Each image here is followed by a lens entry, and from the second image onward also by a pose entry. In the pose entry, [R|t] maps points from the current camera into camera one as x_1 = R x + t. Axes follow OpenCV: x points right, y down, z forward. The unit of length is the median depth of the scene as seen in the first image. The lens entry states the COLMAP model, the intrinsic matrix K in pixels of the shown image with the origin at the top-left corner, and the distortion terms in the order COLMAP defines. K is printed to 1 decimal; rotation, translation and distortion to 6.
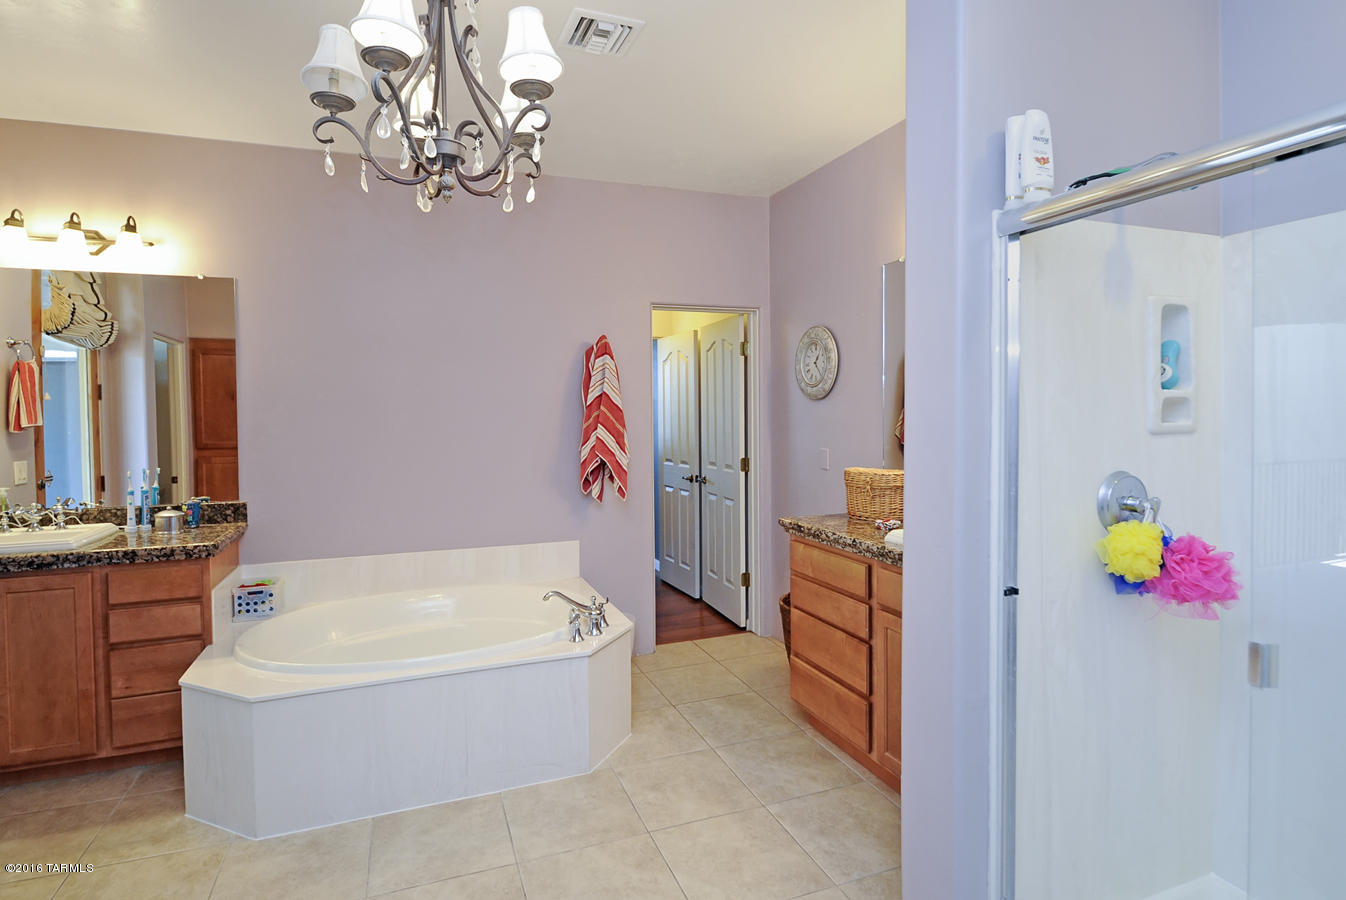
lens RADIAL K [[711.9, 0, 677.4], [0, 711.9, 440.8], [0, 0, 1]] dist [-0.002487, -0.000718]
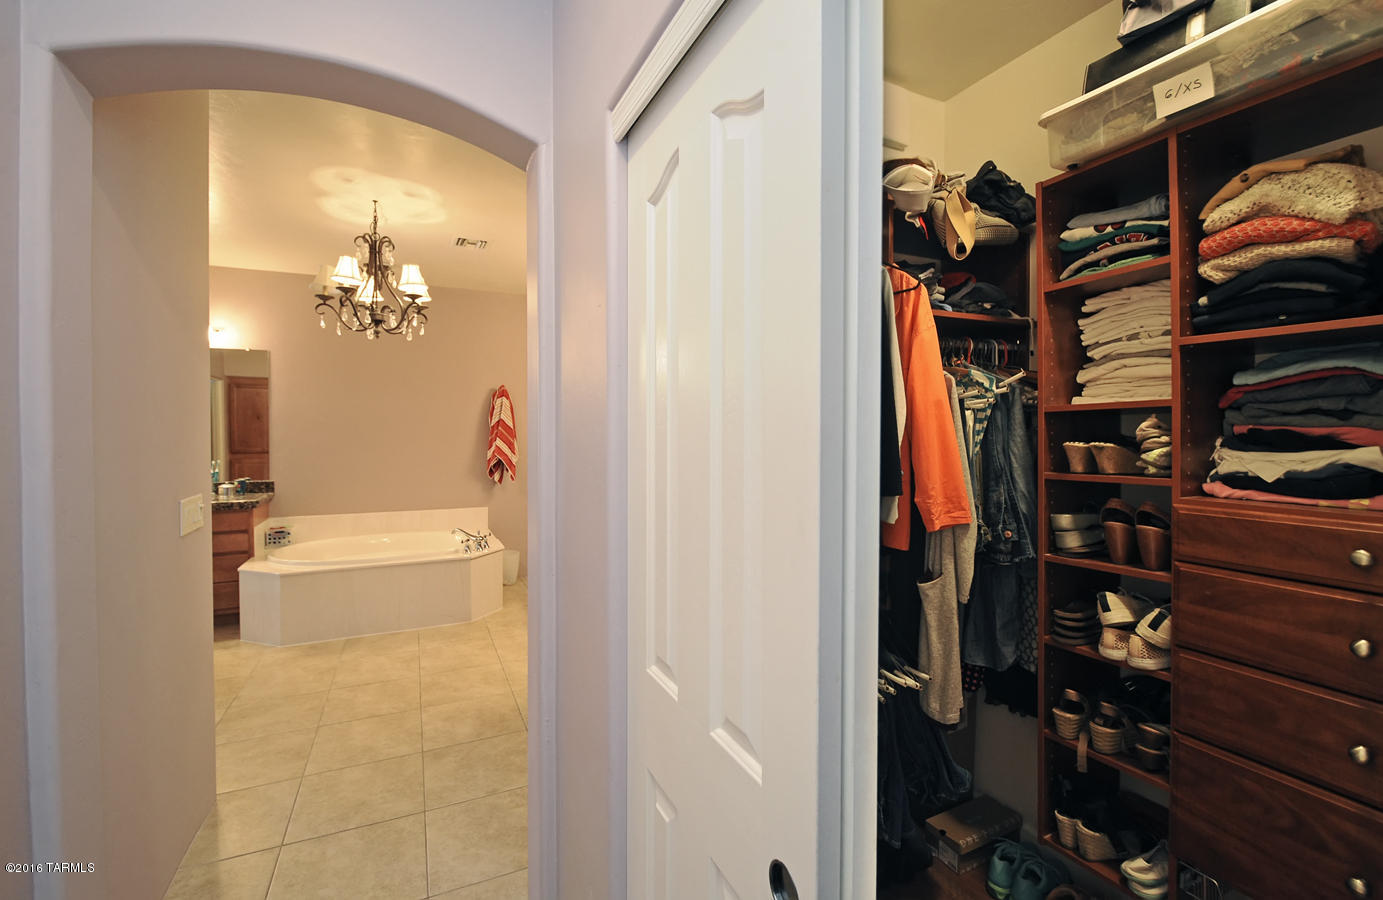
lens RADIAL K [[550.7, 0, 694.2], [0, 550.7, 447.7], [0, 0, 1]] dist [0.000101, 0.000004]
pose [[0.992455, 0.005667, 0.122474, 0.248138], [-0.004220, 0.999918, -0.012068, 0.018817], [-0.122533, 0.011460, 0.992398, -0.464633]]
